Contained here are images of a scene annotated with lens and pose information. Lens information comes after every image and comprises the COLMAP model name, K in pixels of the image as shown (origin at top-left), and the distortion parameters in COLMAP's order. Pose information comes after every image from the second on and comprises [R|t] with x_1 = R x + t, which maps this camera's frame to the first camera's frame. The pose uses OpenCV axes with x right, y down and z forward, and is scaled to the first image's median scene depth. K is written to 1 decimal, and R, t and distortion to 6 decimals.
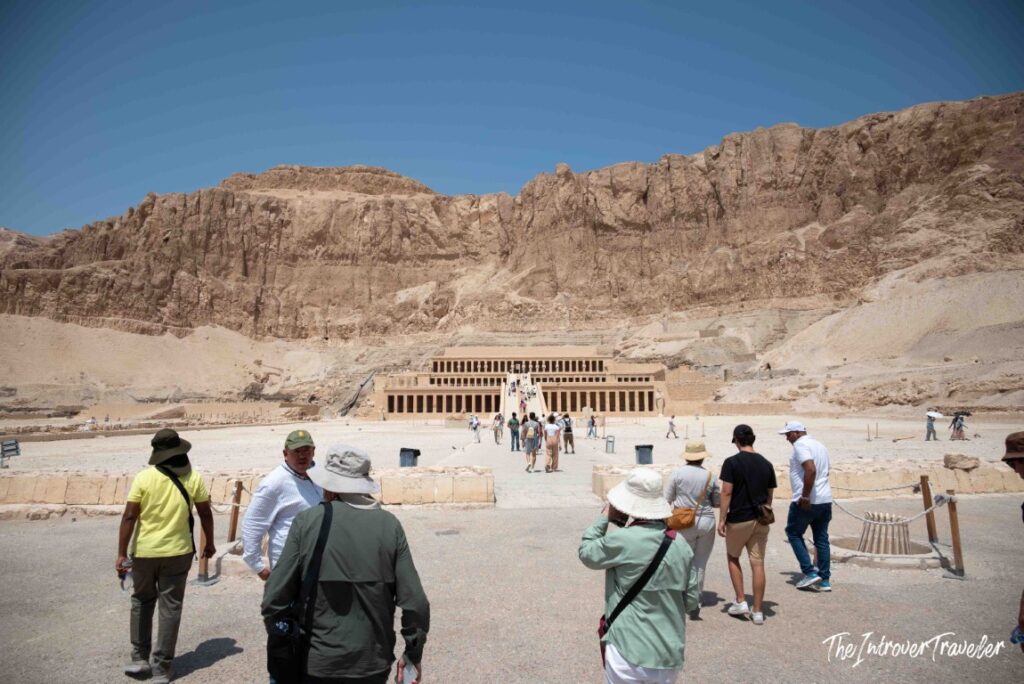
lens RADIAL K [[664.2, 0, 515.5], [0, 664.2, 341.8], [0, 0, 1]] dist [0.004287, -0.004676]
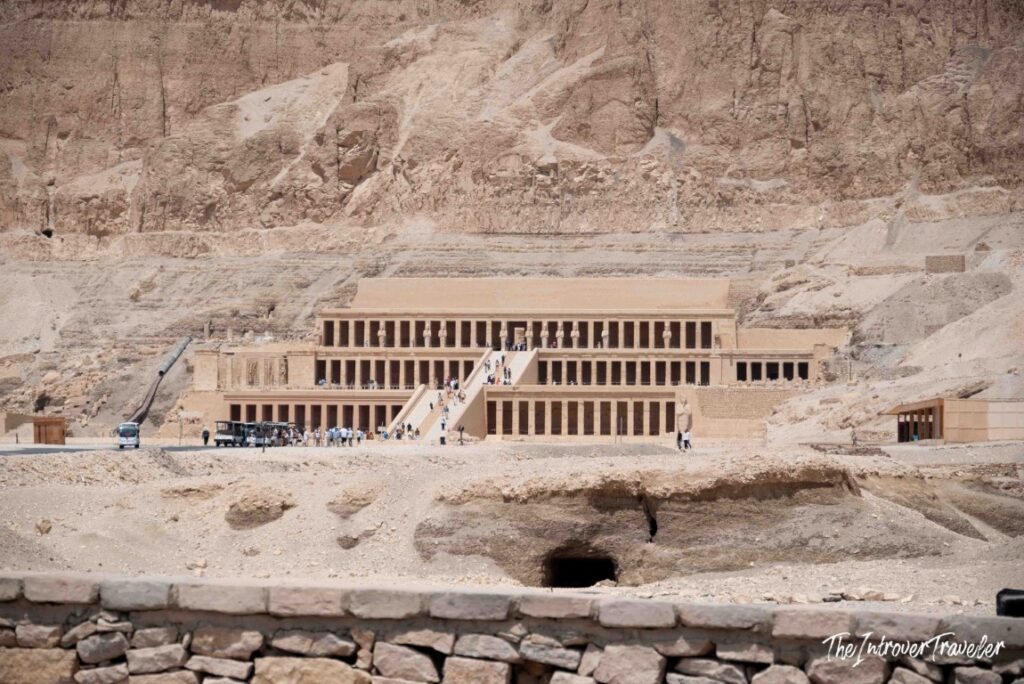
lens RADIAL K [[3551.9, 0, 511.1], [0, 3551.9, 341.0], [0, 0, 1]] dist [0.038557, 0.000000]
pose [[0.995245, 0.008200, -0.097063, 0.177543], [-0.001025, 0.997277, 0.073738, -0.101924], [0.097403, -0.073287, 0.992543, -1.030750]]
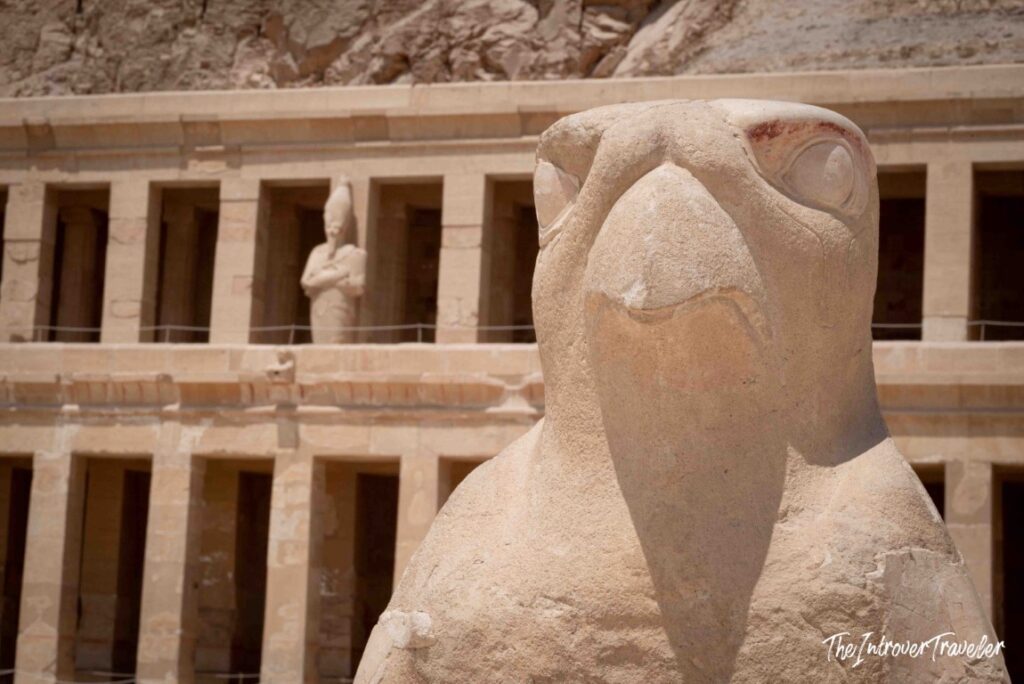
lens RADIAL K [[2552.6, 0, 512.8], [0, 2552.6, 341.7], [0, 0, 1]] dist [0.063688, 0.000000]
pose [[0.956625, 0.003168, -0.291307, -0.007231], [-0.015751, 0.999041, -0.040861, 0.040634], [0.290898, 0.043677, 0.955757, 0.625921]]
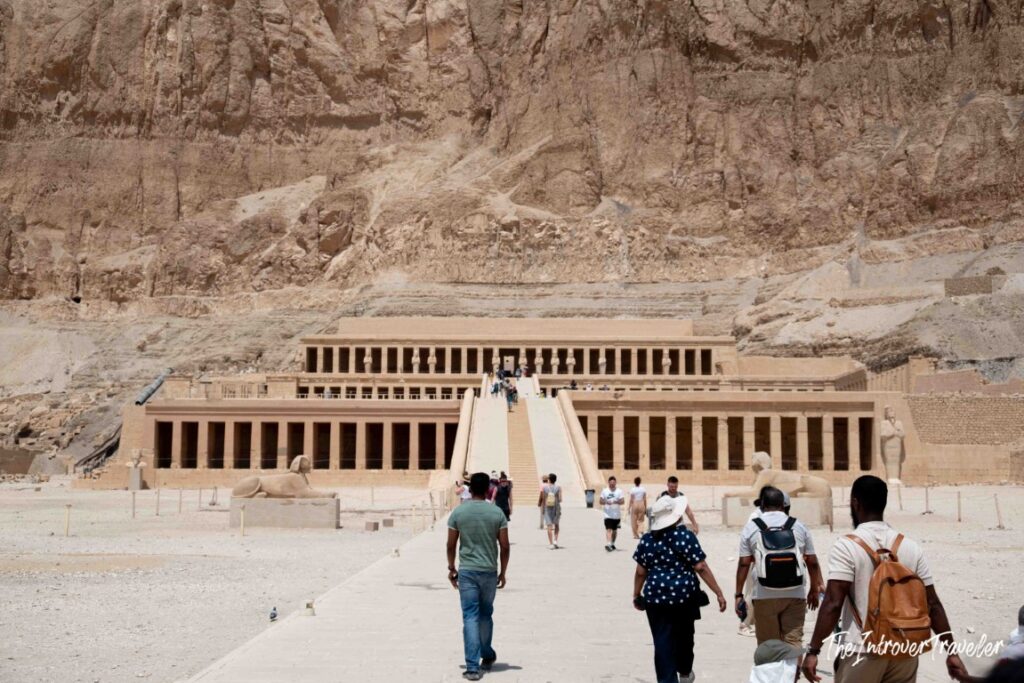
lens RADIAL K [[1330.5, 0, 514.4], [0, 1330.5, 346.7], [0, 0, 1]] dist [0.025937, 0.000000]
pose [[0.999917, 0.010582, 0.007400, 0.000678], [-0.010677, 0.999859, 0.012929, 0.013416], [-0.007262, -0.013007, 0.999889, 0.124750]]
